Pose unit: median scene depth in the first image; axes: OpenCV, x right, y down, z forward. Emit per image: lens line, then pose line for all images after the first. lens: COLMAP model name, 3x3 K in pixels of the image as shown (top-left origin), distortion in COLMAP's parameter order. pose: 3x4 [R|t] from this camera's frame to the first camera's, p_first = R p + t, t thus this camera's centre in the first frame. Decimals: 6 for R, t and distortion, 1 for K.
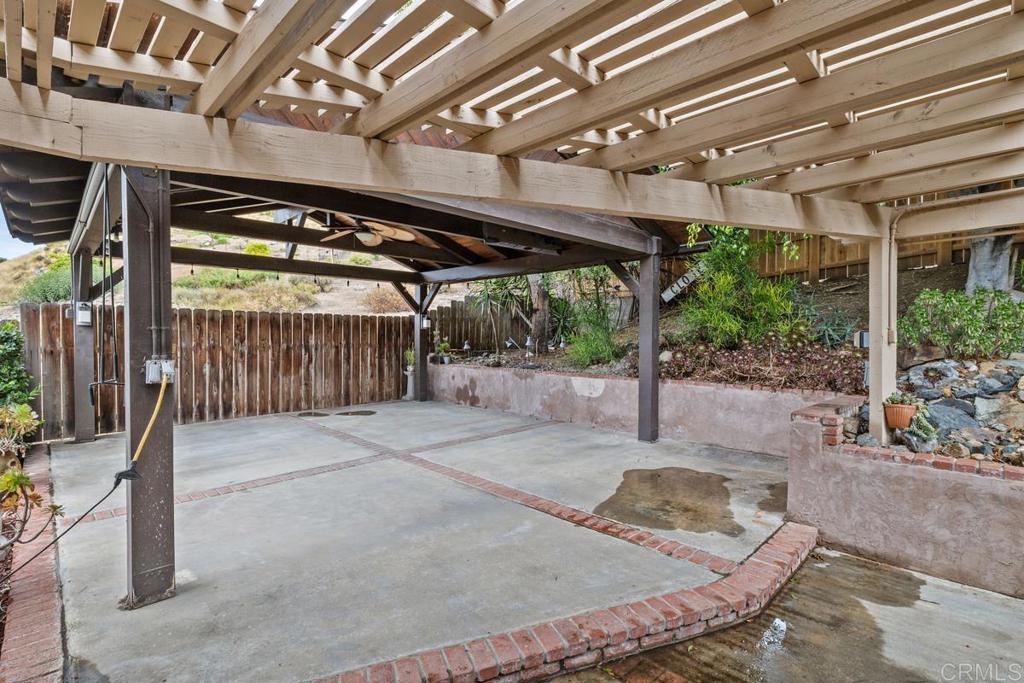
lens RADIAL K [[495.0, 0, 501.5], [0, 495.0, 342.3], [0, 0, 1]] dist [0.001364, 0.000208]
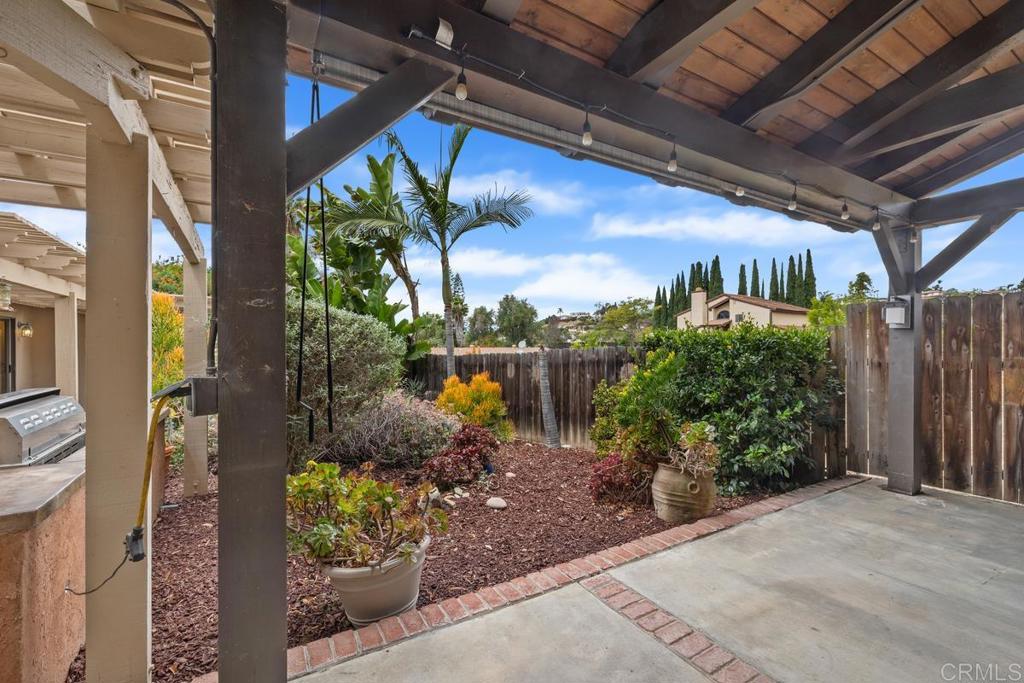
lens RADIAL K [[434.4, 0, 506.8], [0, 434.4, 346.2], [0, 0, 1]] dist [0.001574, 0.000121]
pose [[-0.240877, -0.000803, -0.970555, -0.083458], [-0.014739, 0.999887, 0.002831, -0.001638], [0.970444, 0.014987, -0.240862, 0.511037]]
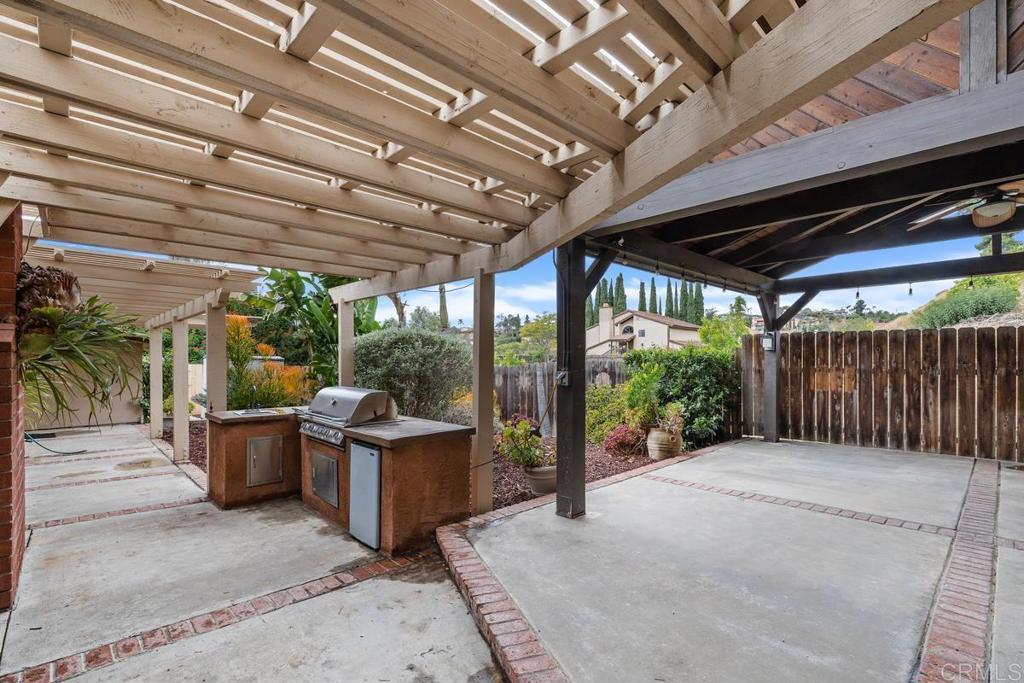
lens RADIAL K [[464.5, 0, 510.3], [0, 464.5, 360.3], [0, 0, 1]] dist [-0.003514, 0.000182]
pose [[-0.015818, 0.000480, -0.999875, 0.309642], [-0.012303, 0.999924, 0.000674, -0.000333], [0.999799, 0.012312, -0.015811, 0.298100]]
